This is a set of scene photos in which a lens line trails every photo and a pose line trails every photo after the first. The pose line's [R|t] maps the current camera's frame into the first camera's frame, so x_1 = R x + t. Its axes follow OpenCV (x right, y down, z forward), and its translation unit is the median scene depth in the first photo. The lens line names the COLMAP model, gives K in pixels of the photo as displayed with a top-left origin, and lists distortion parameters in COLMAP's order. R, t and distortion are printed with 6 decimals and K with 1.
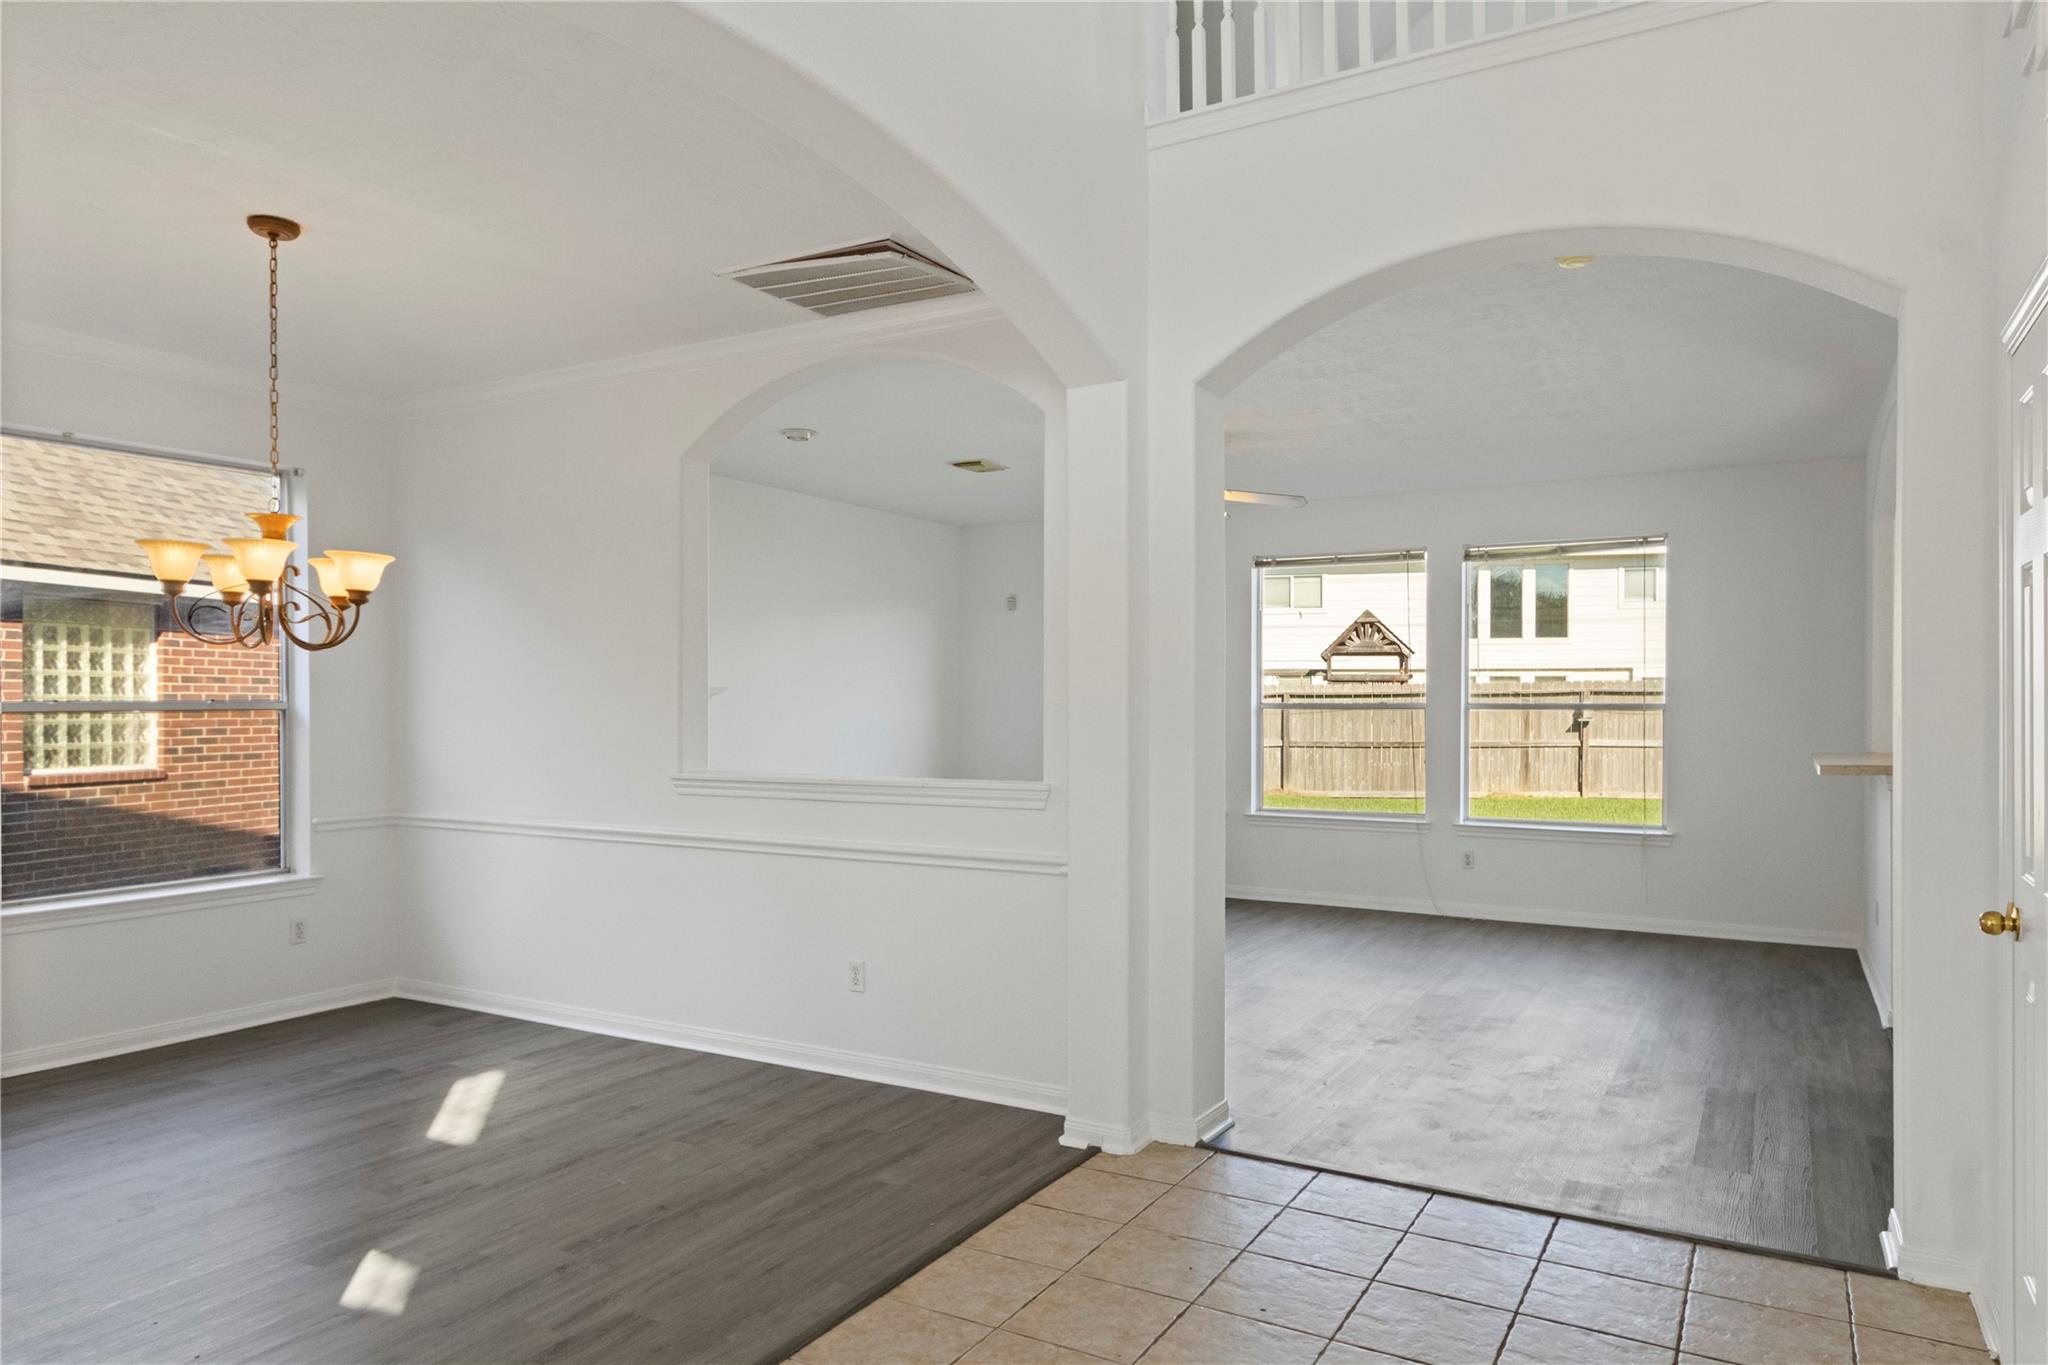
lens RADIAL K [[1330.4, 0, 1025.6], [0, 1330.4, 709.5], [0, 0, 1]] dist [0.017429, -0.001835]
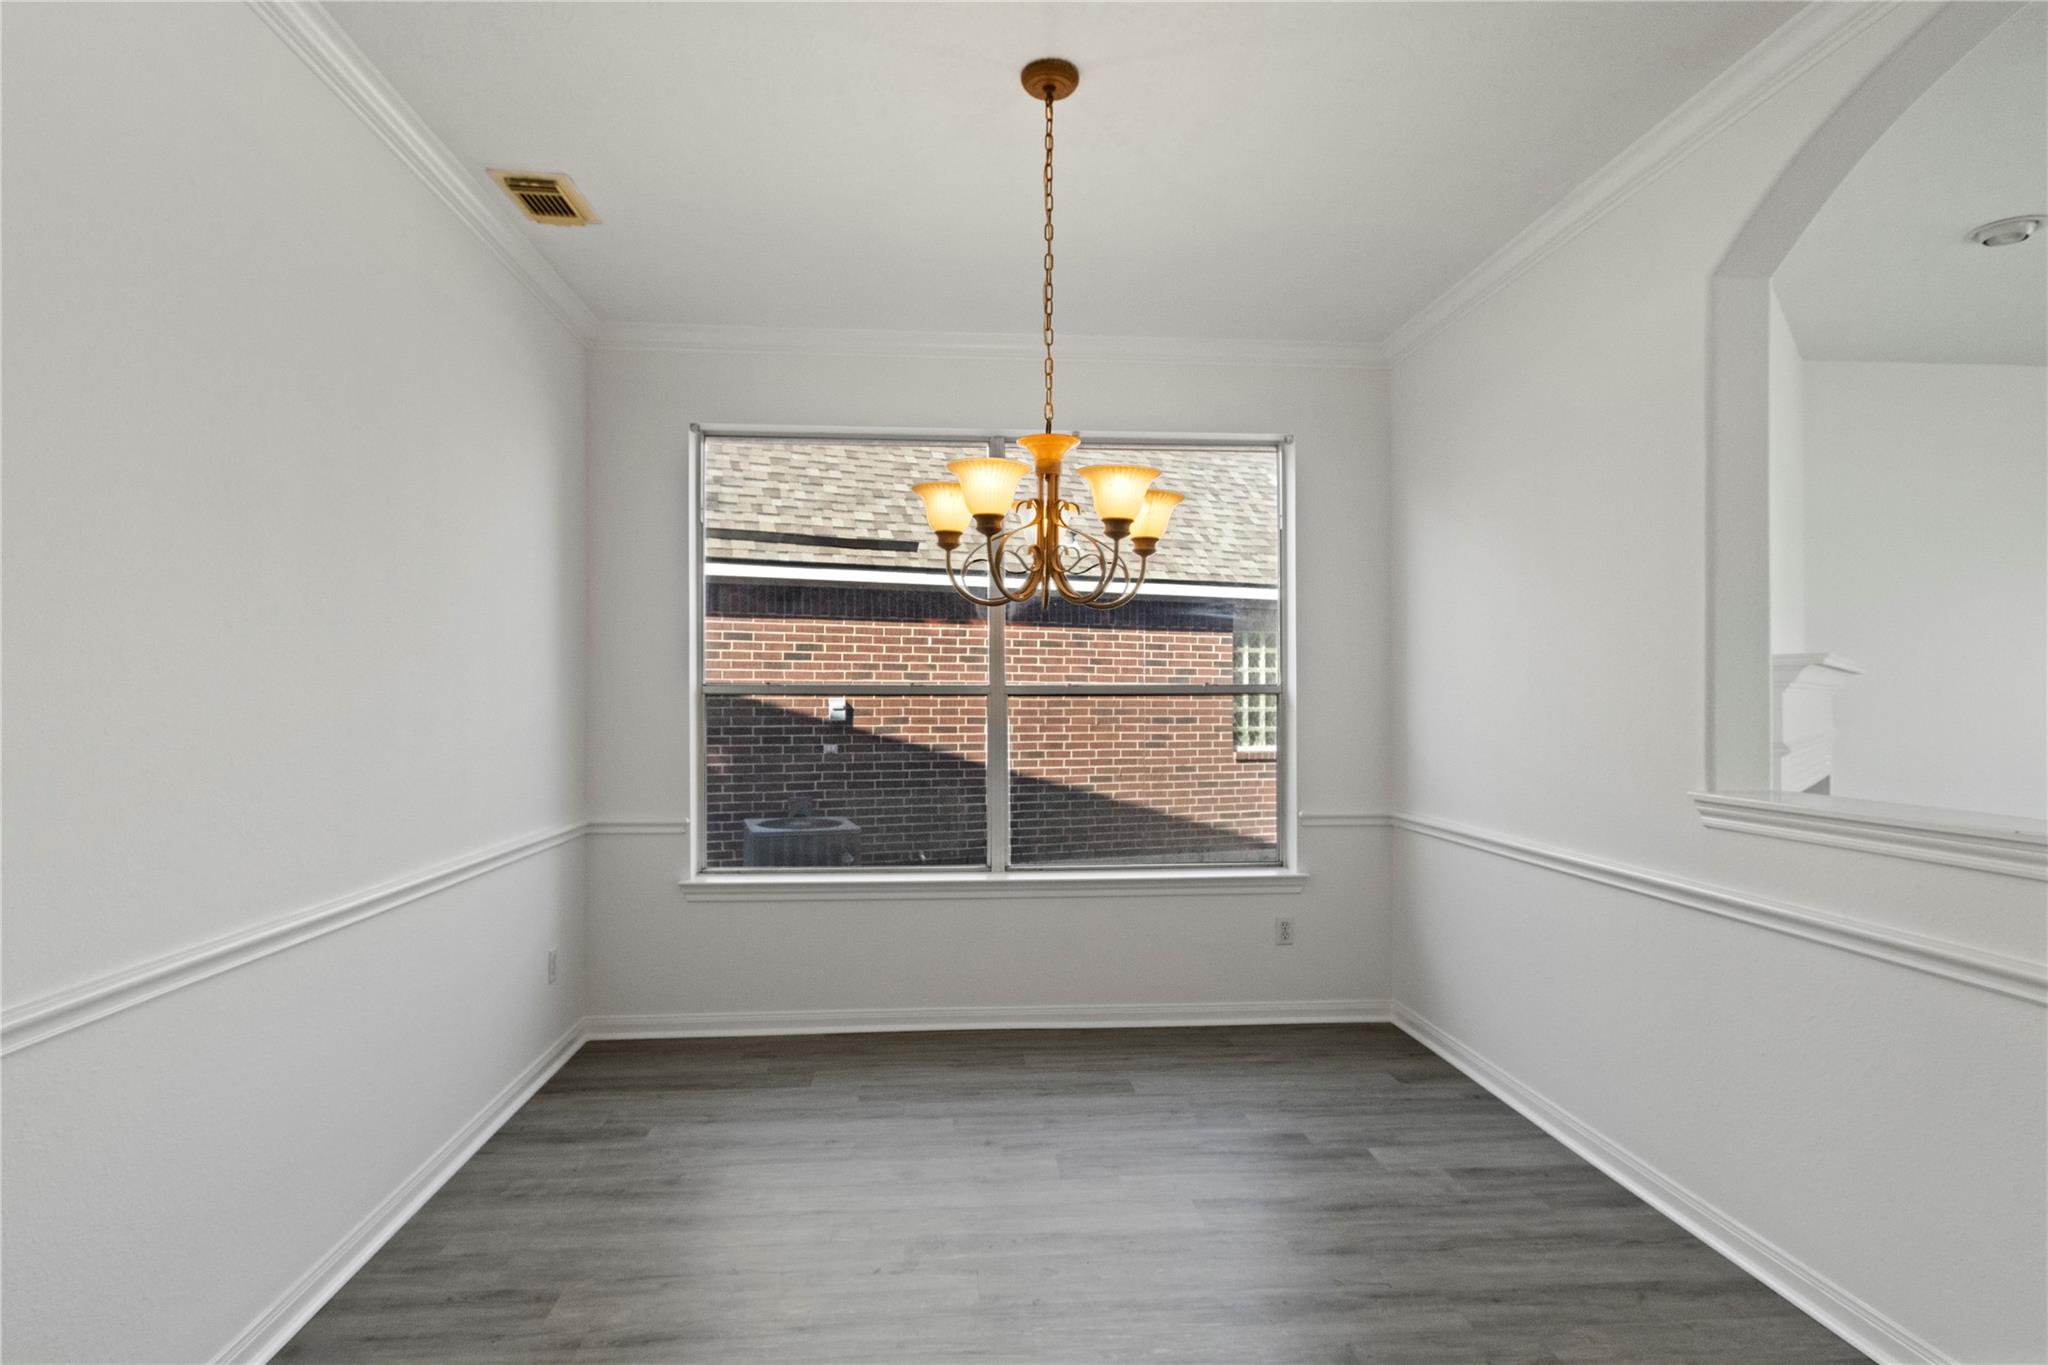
lens RADIAL K [[1083.0, 0, 1027.8], [0, 1083.0, 690.1], [0, 0, 1]] dist [0.005188, 0.000452]
pose [[0.571536, -0.004991, -0.820562, -0.028600], [-0.008457, 0.999893, -0.011972, 0.009131], [0.820533, 0.013781, 0.571432, 0.457460]]
